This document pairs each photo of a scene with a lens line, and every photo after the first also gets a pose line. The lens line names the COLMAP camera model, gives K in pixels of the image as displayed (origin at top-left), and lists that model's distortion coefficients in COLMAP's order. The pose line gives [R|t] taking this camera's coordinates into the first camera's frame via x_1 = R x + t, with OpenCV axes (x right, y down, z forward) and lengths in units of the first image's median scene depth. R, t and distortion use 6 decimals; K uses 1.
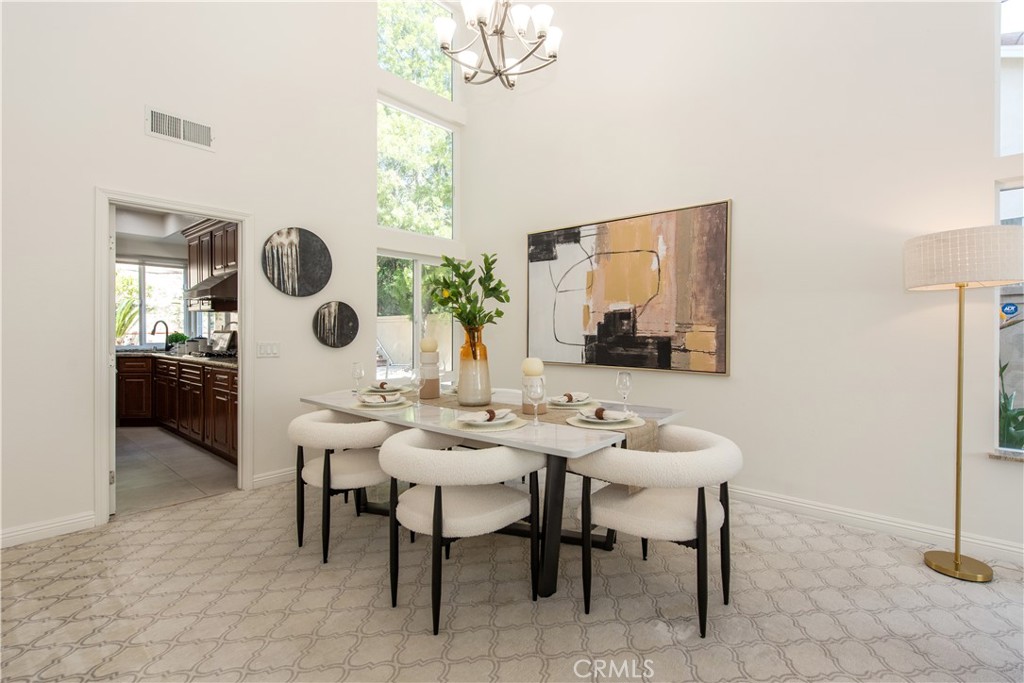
lens RADIAL K [[469.2, 0, 515.4], [0, 469.2, 335.8], [0, 0, 1]] dist [0.009353, 0.001002]
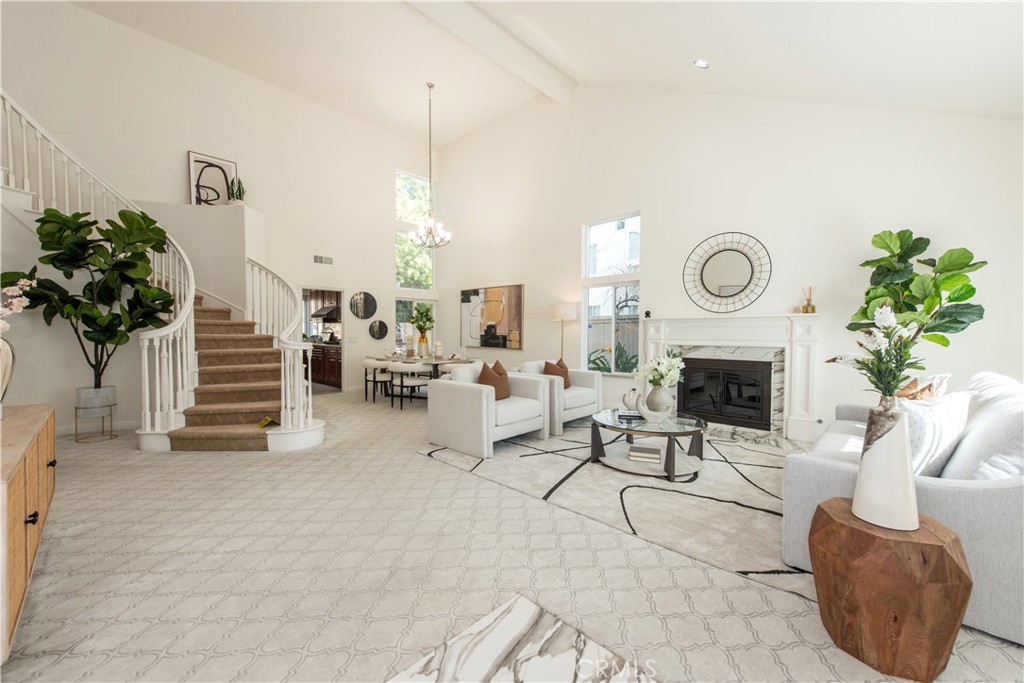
lens RADIAL K [[401.7, 0, 514.3], [0, 401.7, 348.6], [0, 0, 1]] dist [0.002023, -0.001039]
pose [[0.998525, 0.006322, -0.053918, 0.487263], [-0.004737, 0.999554, 0.029470, 0.009216], [0.054080, -0.029171, 0.998110, -1.171849]]
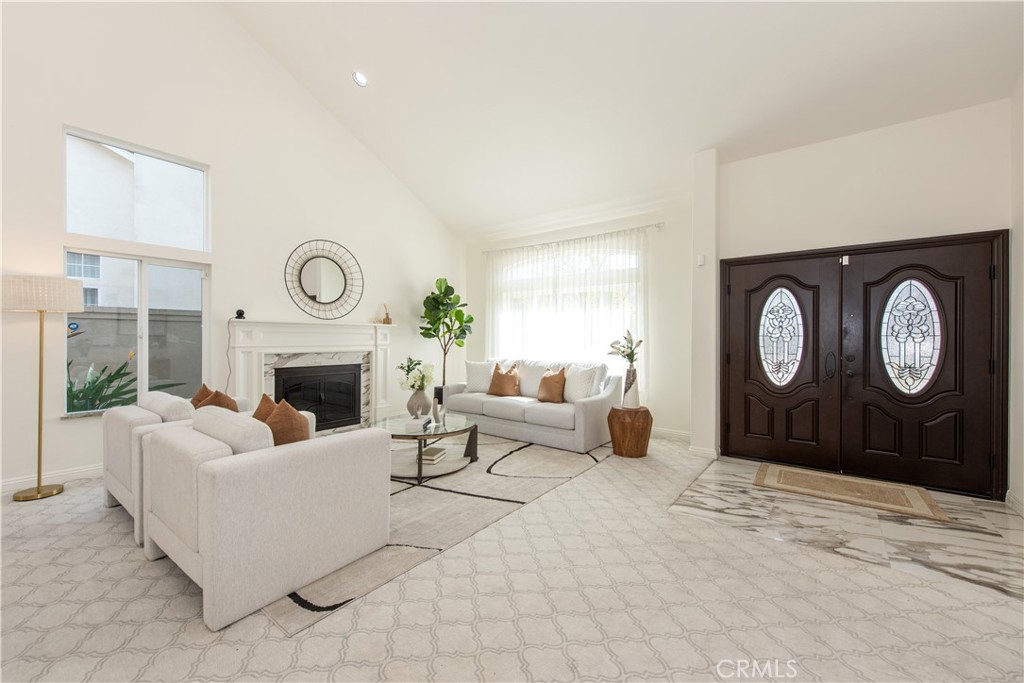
lens RADIAL K [[401.7, 0, 517.9], [0, 401.7, 340.8], [0, 0, 1]] dist [0.002023, -0.001039]
pose [[-0.071370, -0.005785, 0.997433, -0.319715], [0.002475, 0.999979, 0.005976, -0.008551], [-0.997447, 0.002895, -0.071355, -0.304959]]
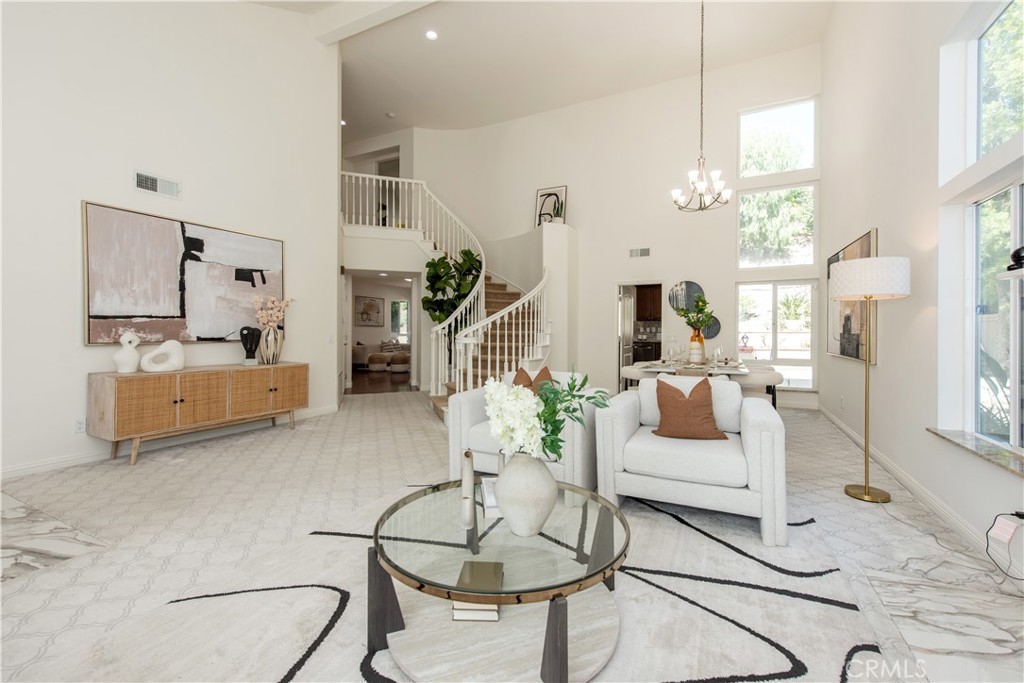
lens RADIAL K [[426.0, 0, 512.6], [0, 426.0, 334.8], [0, 0, 1]] dist [0.000639, 0.000275]
pose [[0.250062, 0.010270, -0.968175, 1.244273], [-0.013406, 0.999885, 0.007144, 0.007738], [0.968137, 0.011193, 0.250170, -0.236582]]
